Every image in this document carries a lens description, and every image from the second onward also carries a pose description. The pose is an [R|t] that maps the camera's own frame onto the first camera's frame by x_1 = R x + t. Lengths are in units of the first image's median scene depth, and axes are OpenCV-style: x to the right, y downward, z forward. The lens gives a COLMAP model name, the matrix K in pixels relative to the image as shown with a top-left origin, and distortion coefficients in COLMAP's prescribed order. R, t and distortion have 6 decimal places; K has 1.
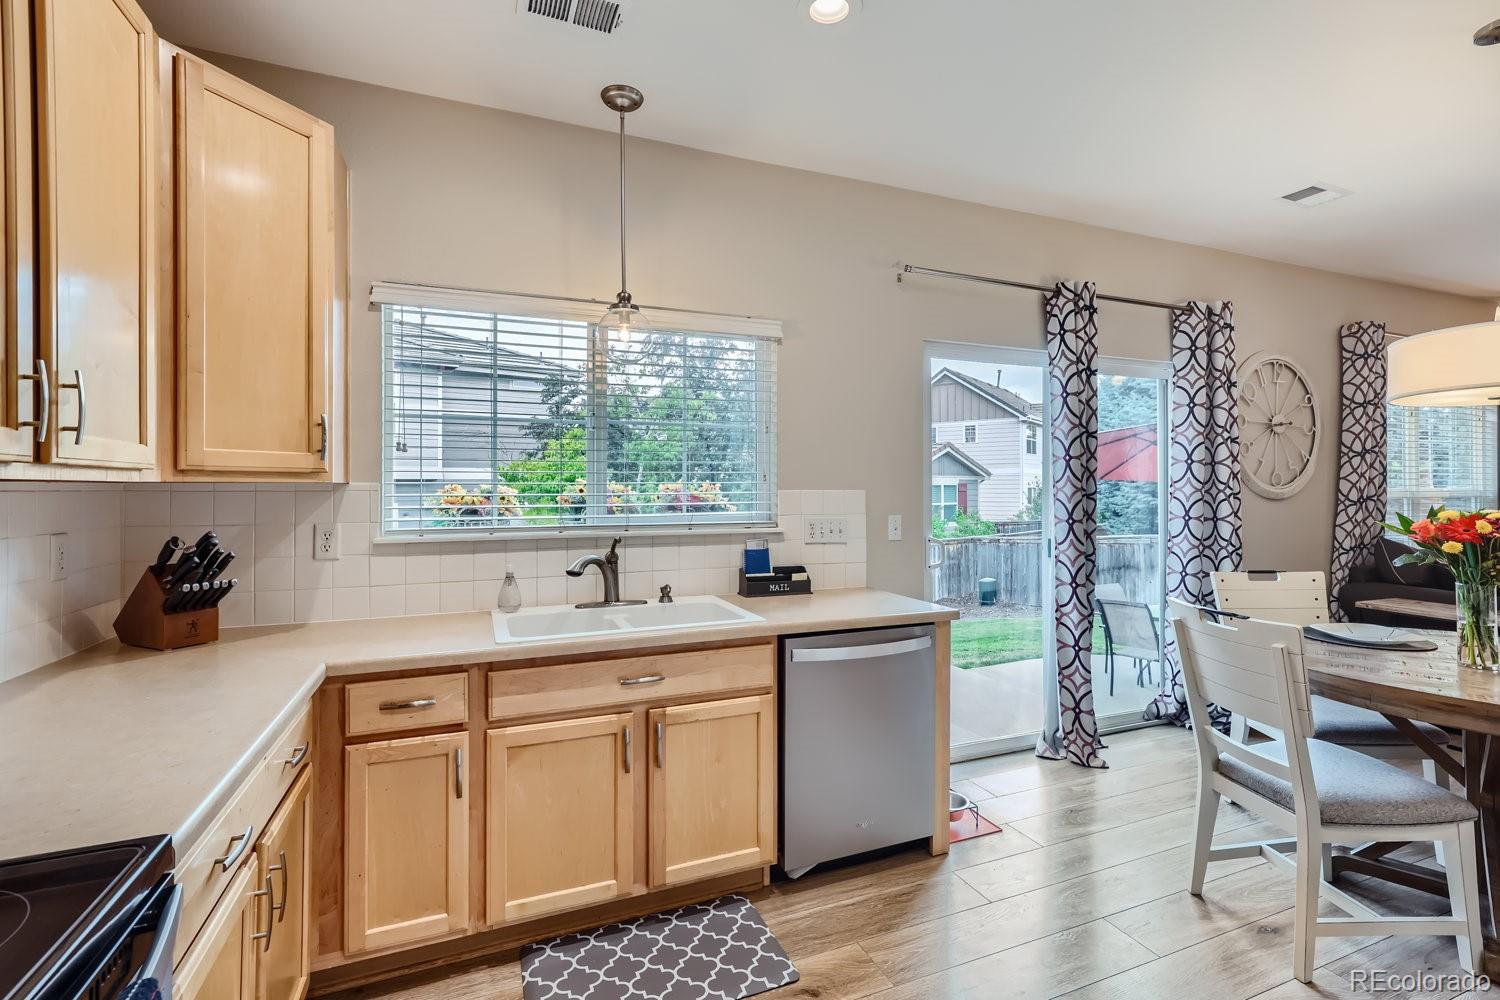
lens RADIAL K [[703.6, 0, 748.8], [0, 703.6, 483.7], [0, 0, 1]] dist [0.004069, 0.003121]
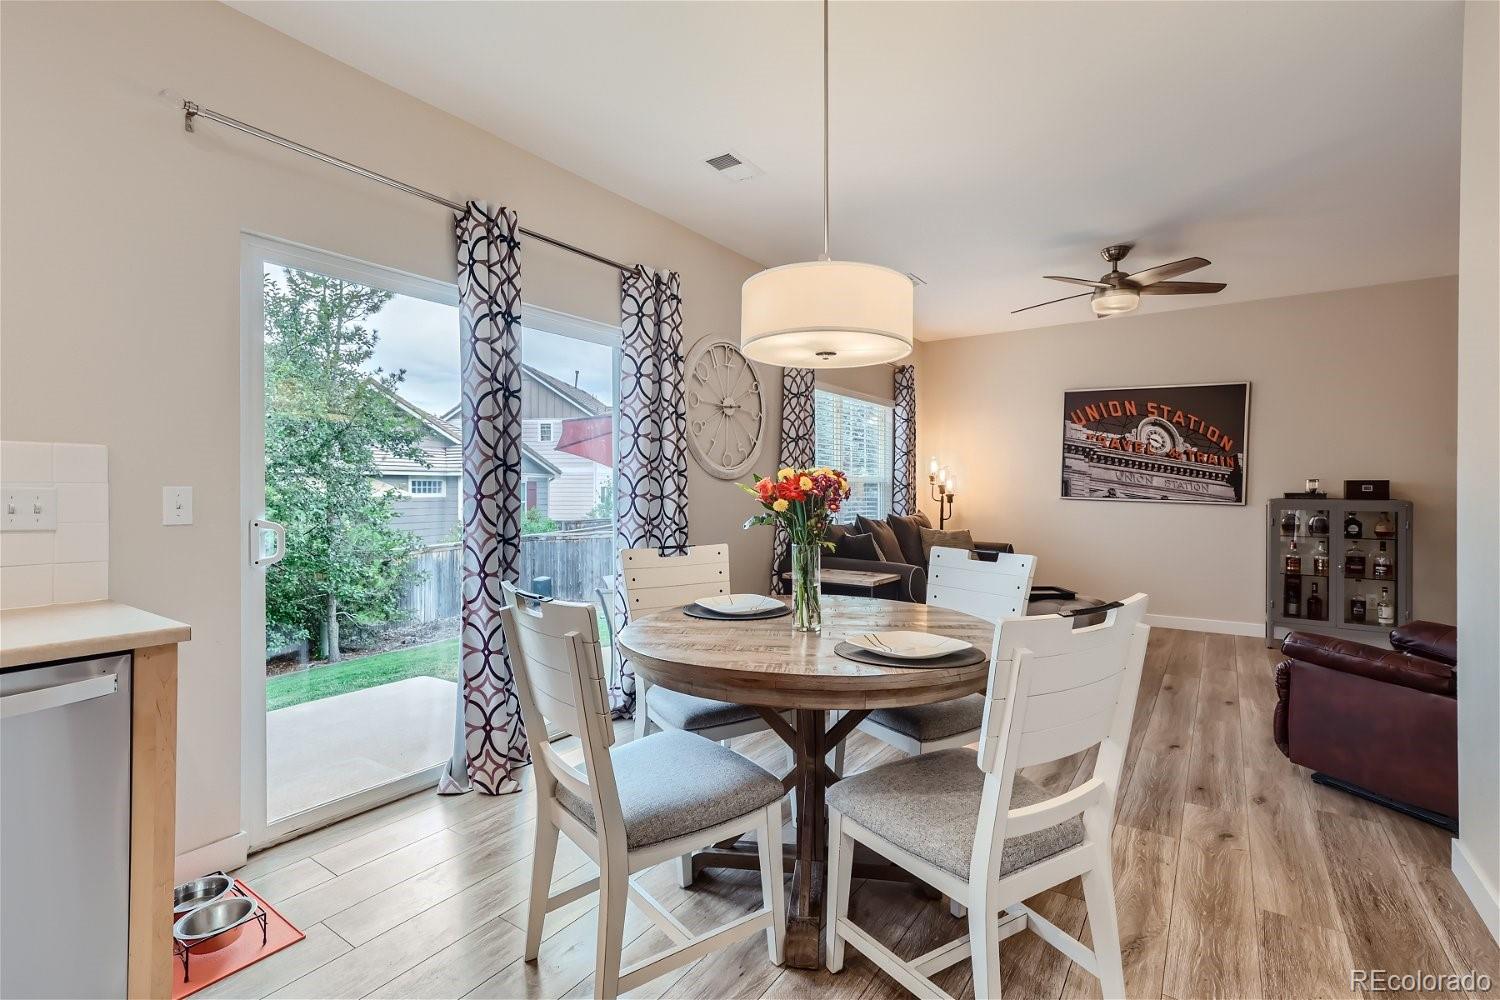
lens RADIAL K [[704.5, 0, 757.7], [0, 704.5, 489.7], [0, 0, 1]] dist [0.004982, 0.001975]
pose [[0.836557, 0.000989, 0.547879, 0.271964], [-0.004622, 0.999976, 0.005251, 0.038279], [-0.547861, -0.006925, 0.836541, 0.141989]]
